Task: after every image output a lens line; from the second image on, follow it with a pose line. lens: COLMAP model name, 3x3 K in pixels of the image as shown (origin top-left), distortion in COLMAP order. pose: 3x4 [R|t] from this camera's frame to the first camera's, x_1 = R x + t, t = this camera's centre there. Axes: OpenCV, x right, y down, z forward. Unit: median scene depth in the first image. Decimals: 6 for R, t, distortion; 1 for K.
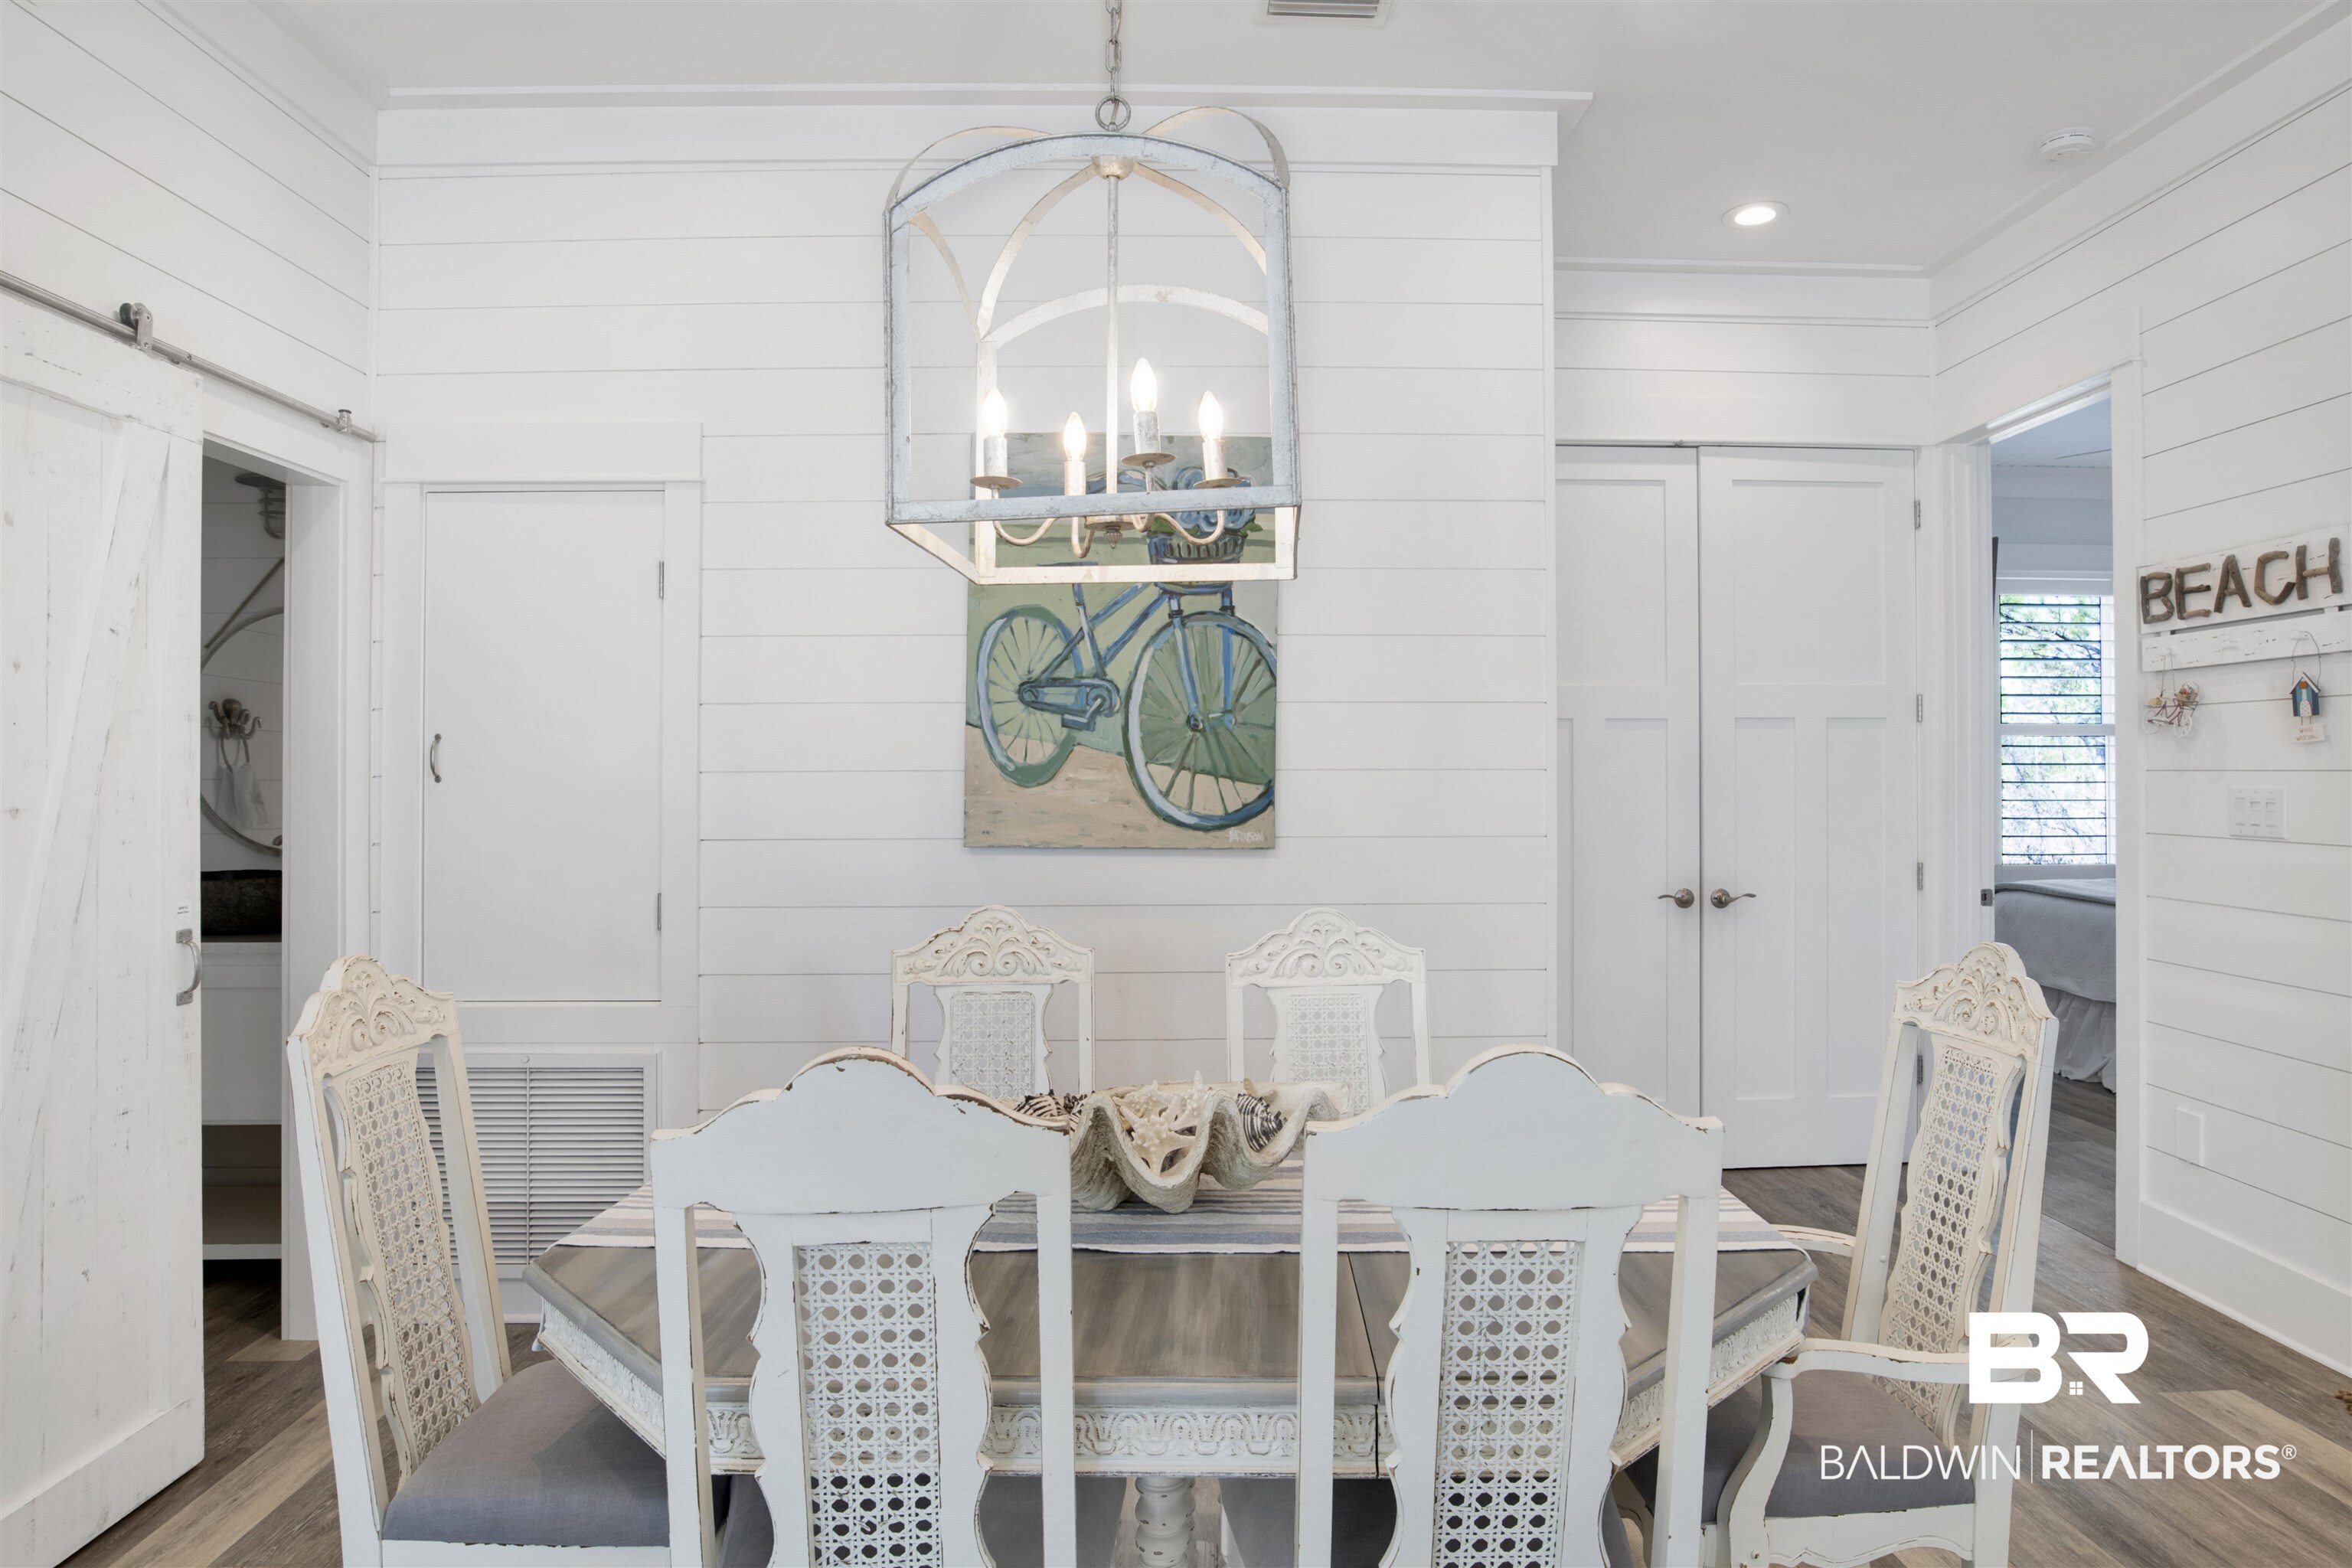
lens RADIAL K [[1361.0, 0, 1223.6], [0, 1361.0, 775.9], [0, 0, 1]] dist [-0.044425, 0.008833]
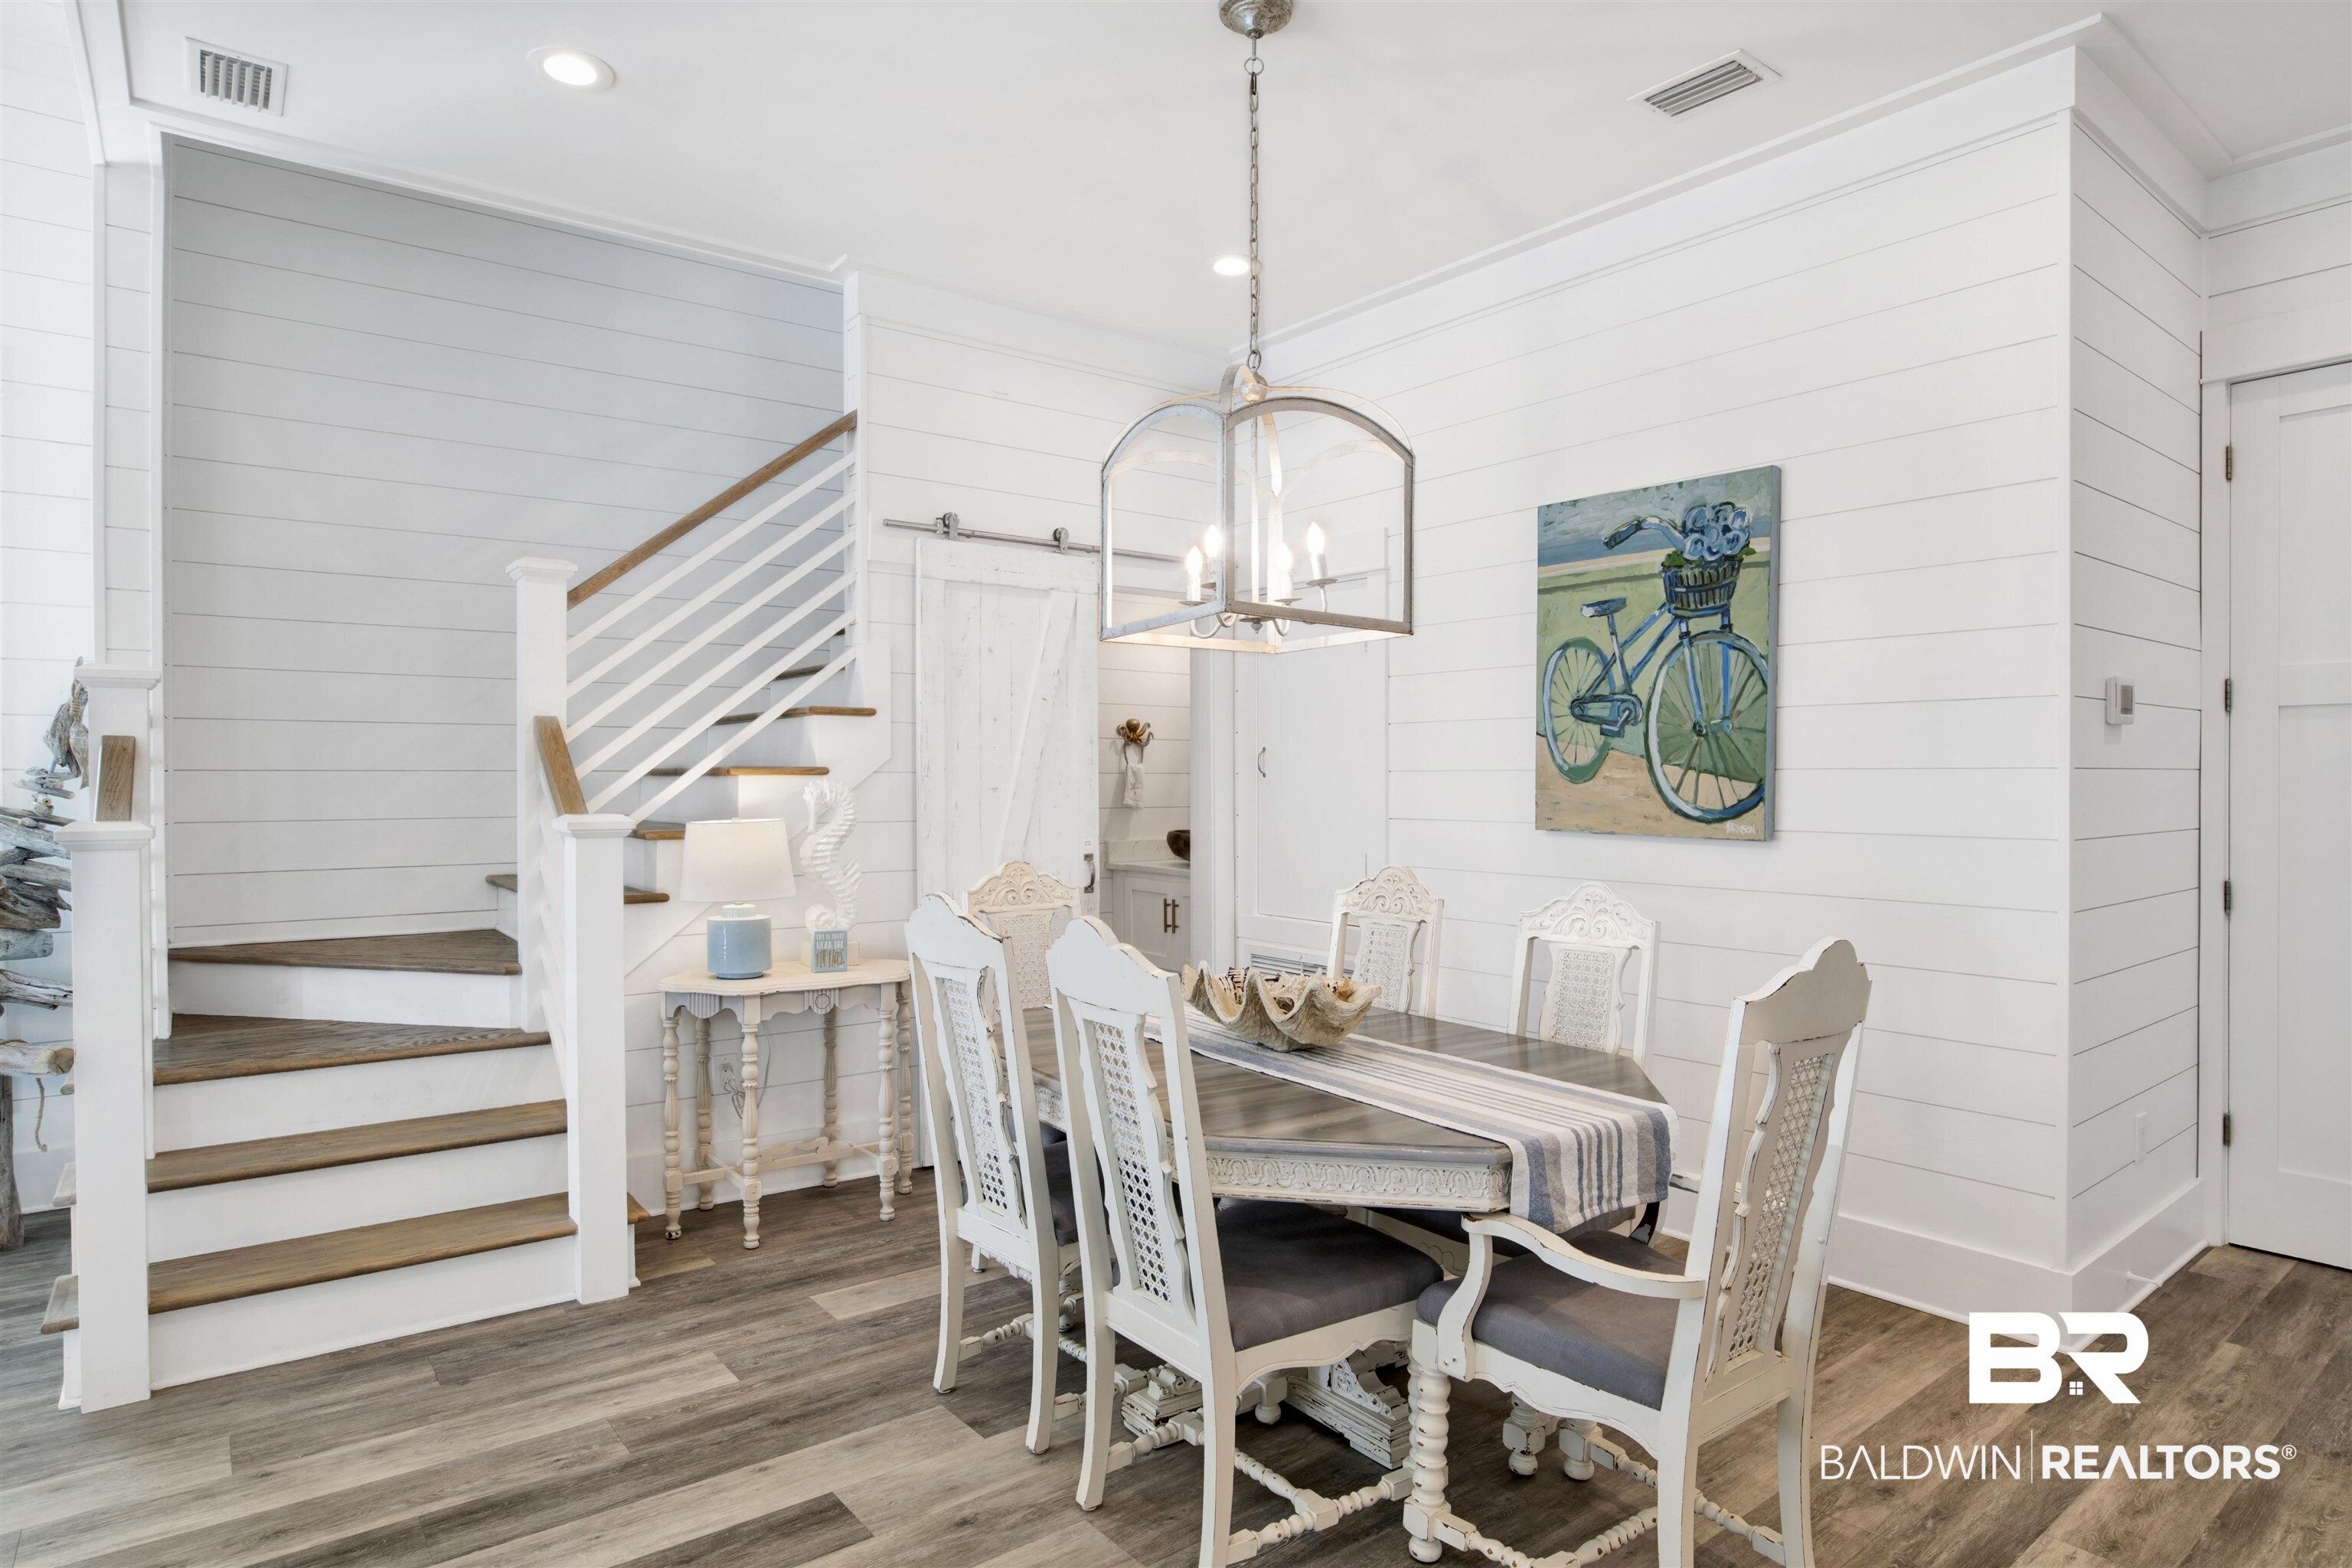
lens RADIAL K [[1362.9, 0, 1280.4], [0, 1362.9, 789.5], [0, 0, 1]] dist [-0.006872, -0.000314]
pose [[0.622416, 0.011225, -0.782606, 0.664019], [-0.001145, 0.999909, 0.013432, -0.002623], [0.782686, -0.007464, 0.622372, 0.005480]]
